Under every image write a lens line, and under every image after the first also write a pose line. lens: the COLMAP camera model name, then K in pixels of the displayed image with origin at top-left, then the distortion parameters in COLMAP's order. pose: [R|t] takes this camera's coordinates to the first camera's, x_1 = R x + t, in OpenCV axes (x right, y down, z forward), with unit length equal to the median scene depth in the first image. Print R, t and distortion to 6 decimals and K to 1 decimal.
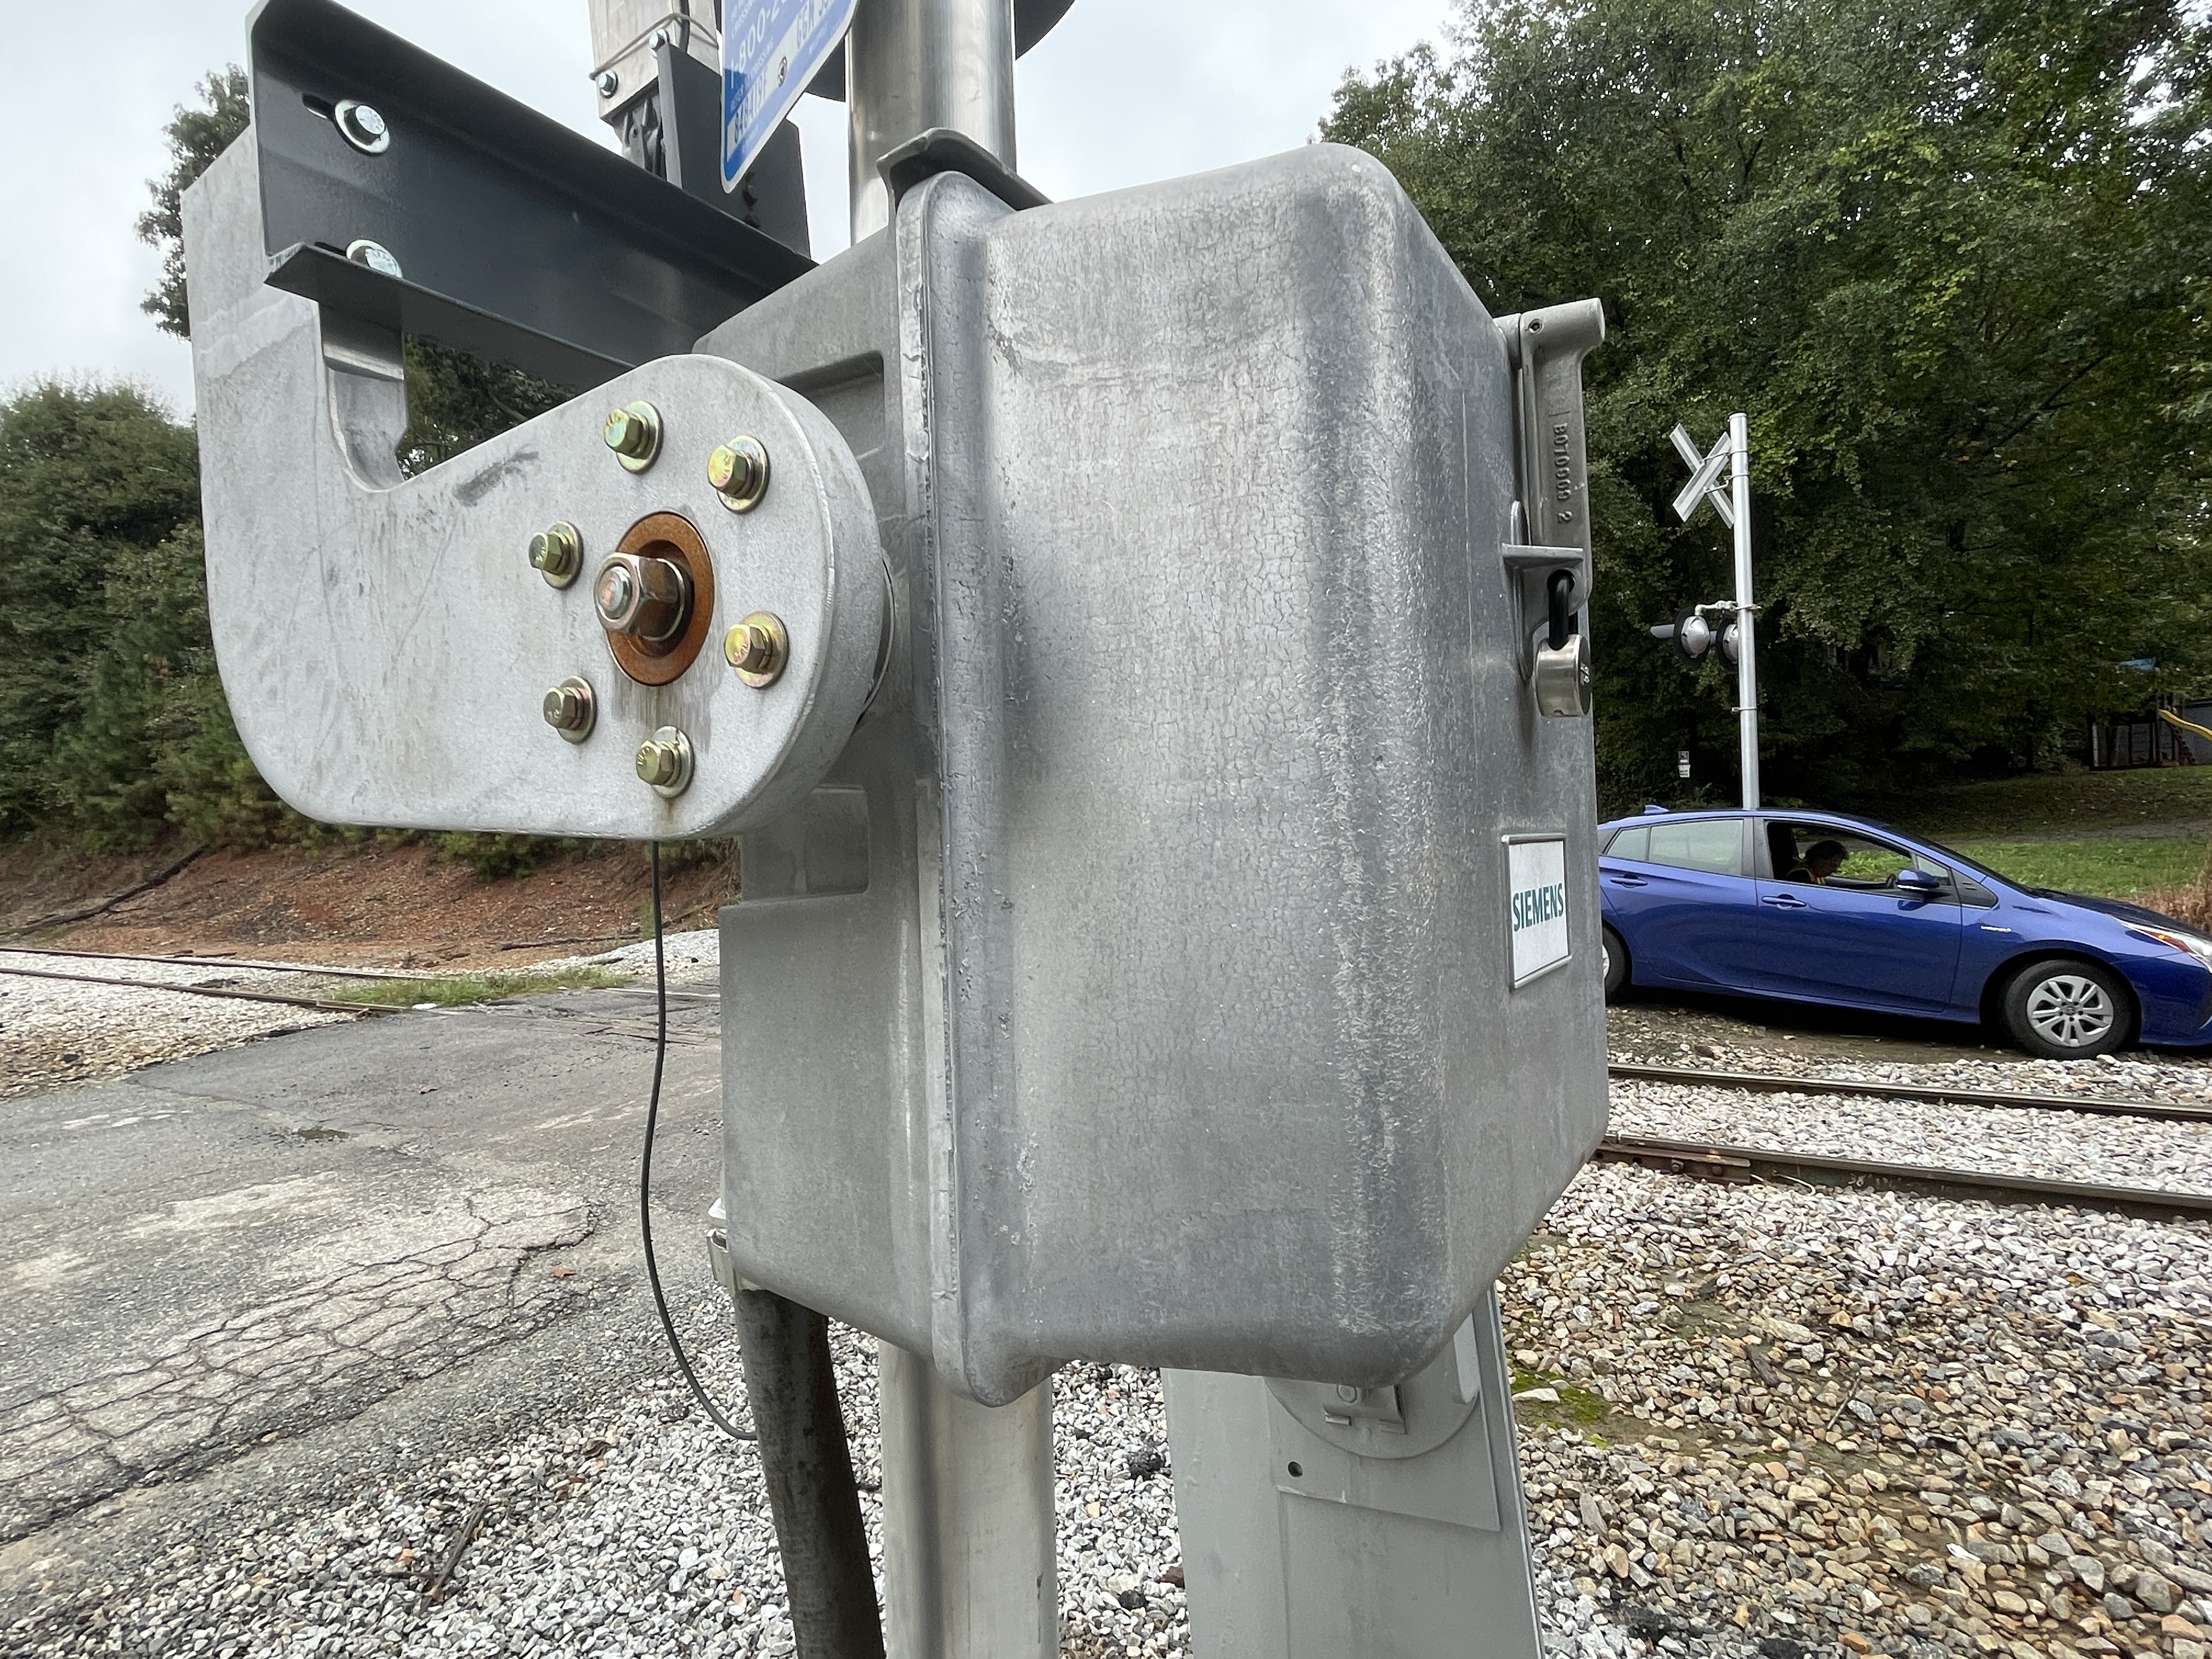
lens RADIAL K [[1156.5, 0, 1106.0], [0, 1156.5, 829.5], [0, 0, 1]] dist [-0.000120, 0.000127]
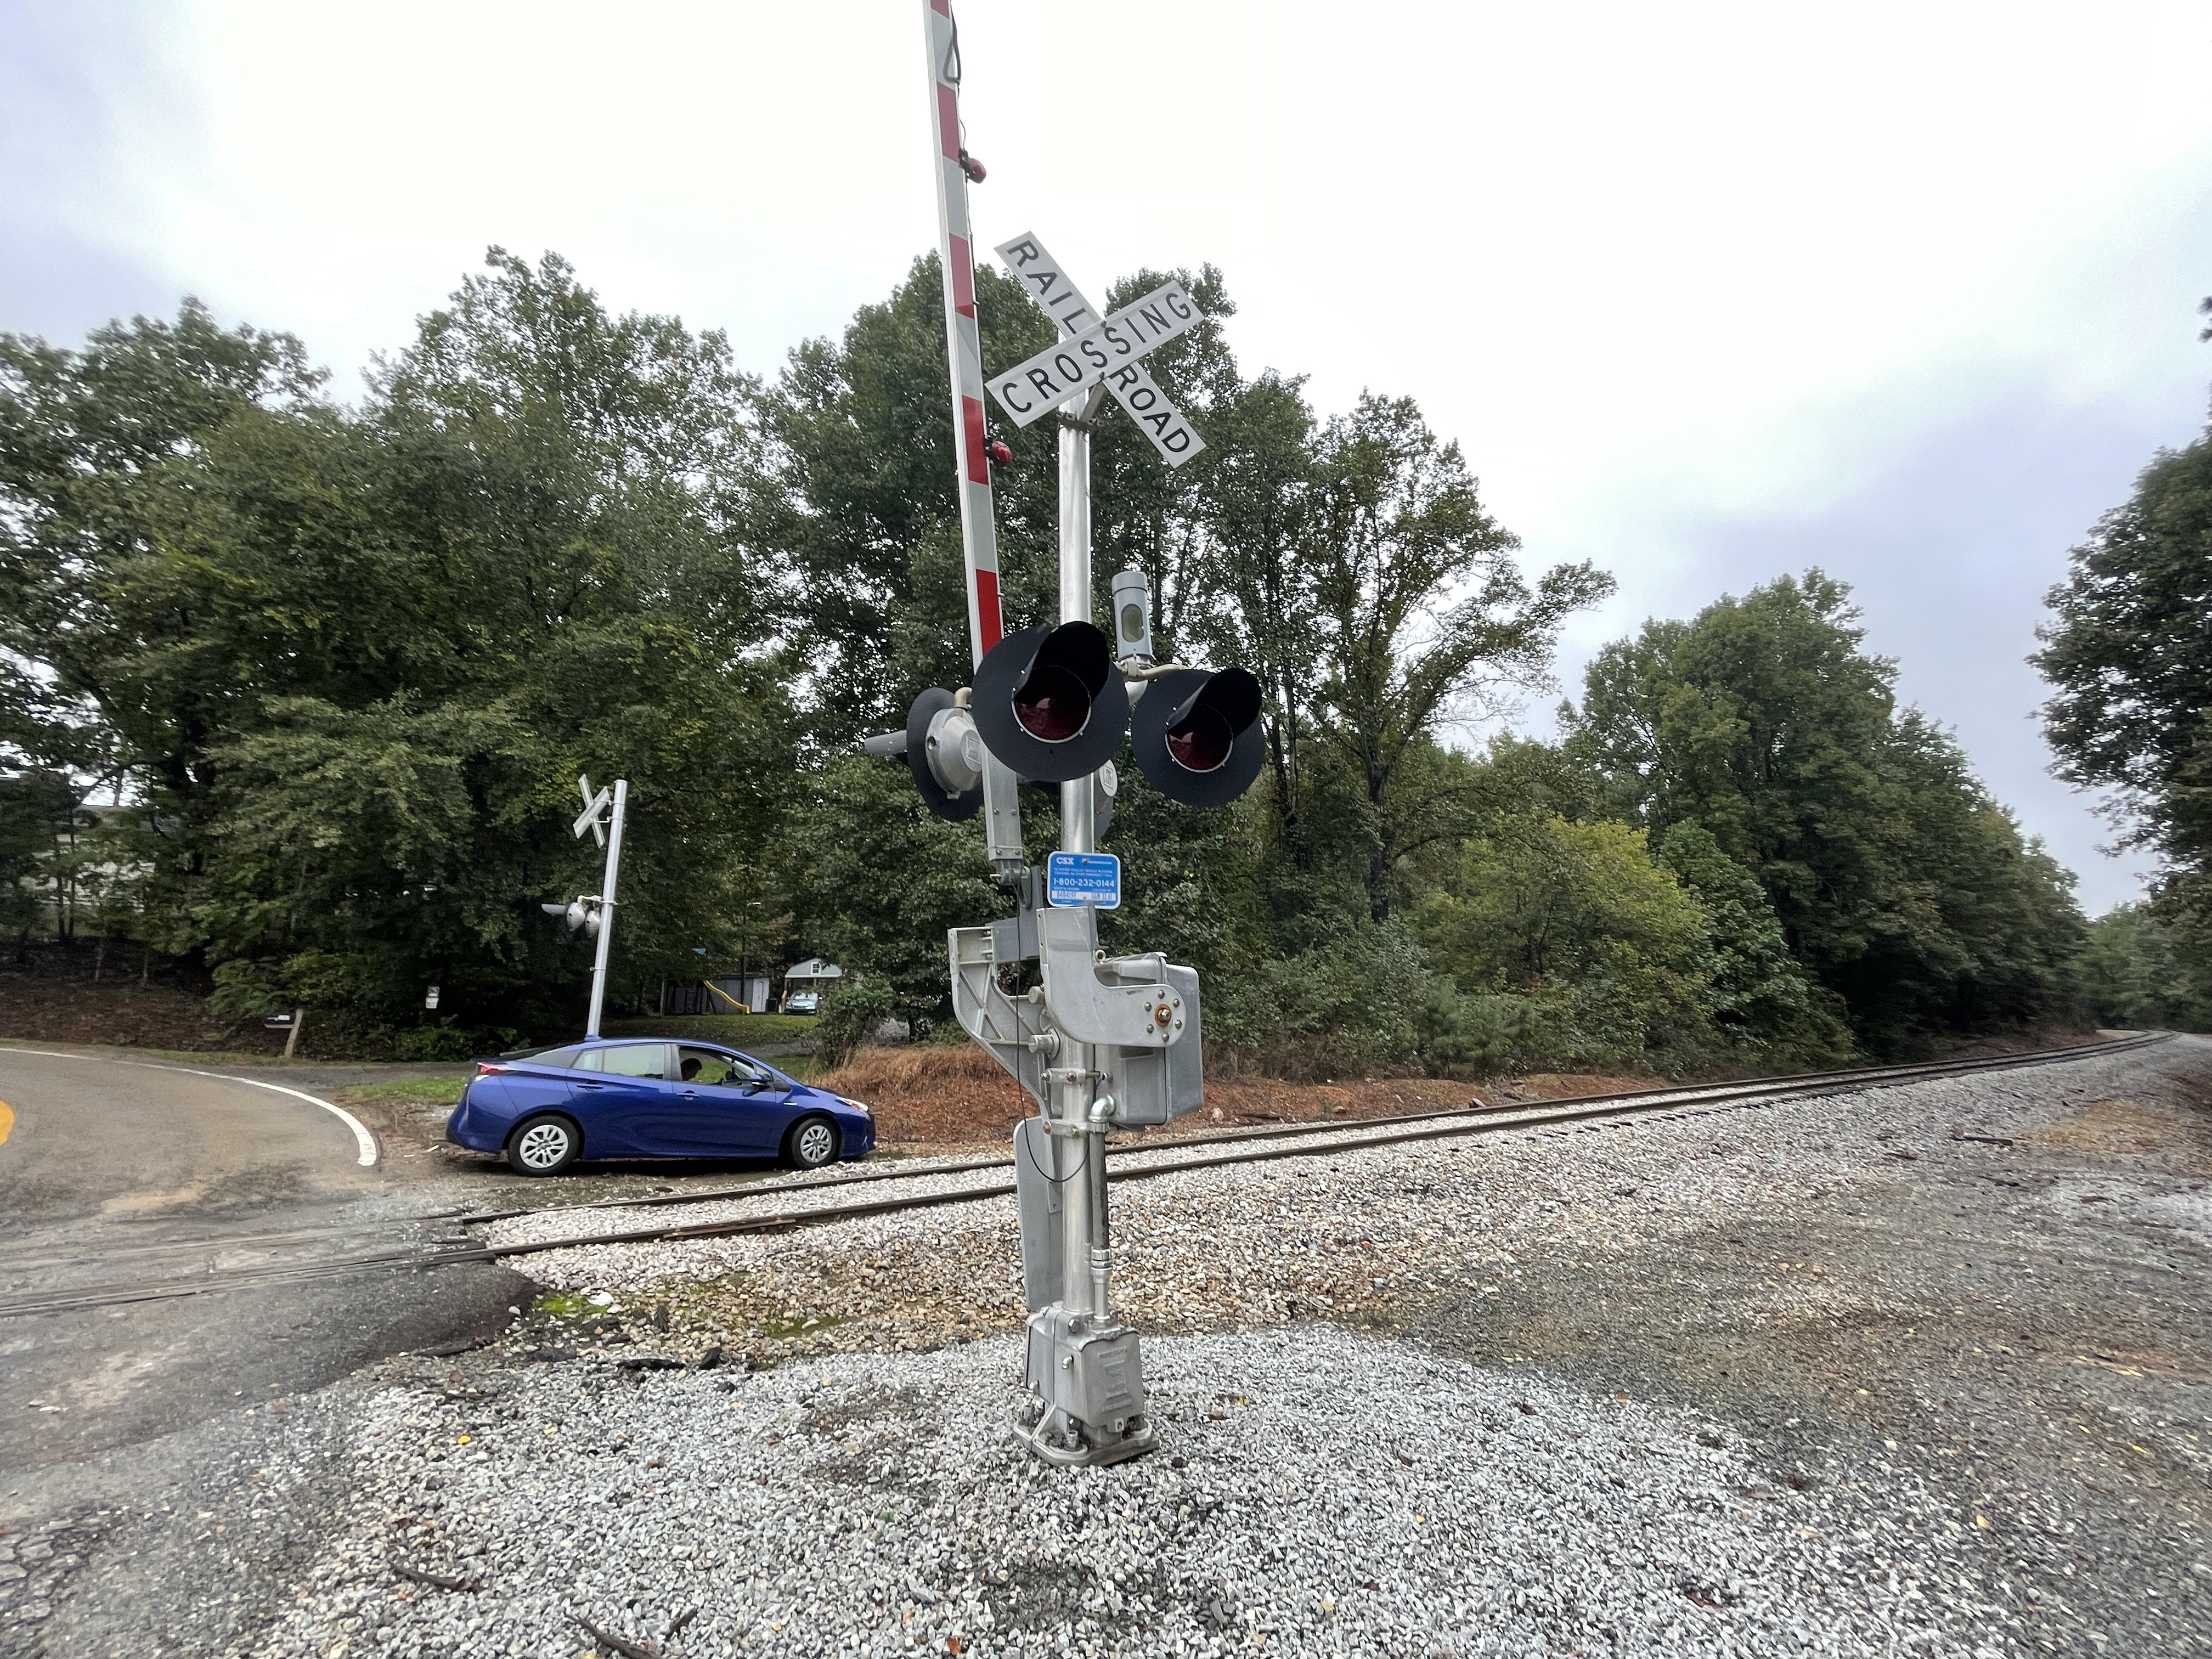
lens RADIAL K [[947.1, 0, 1106.0], [0, 947.1, 829.5], [0, 0, 1]] dist [0.001428, 0.000148]
pose [[0.352493, 0.219677, 0.909665, -0.543330], [-0.004210, 0.972420, -0.233200, 0.005749], [-0.935805, 0.078372, 0.343696, -0.077150]]
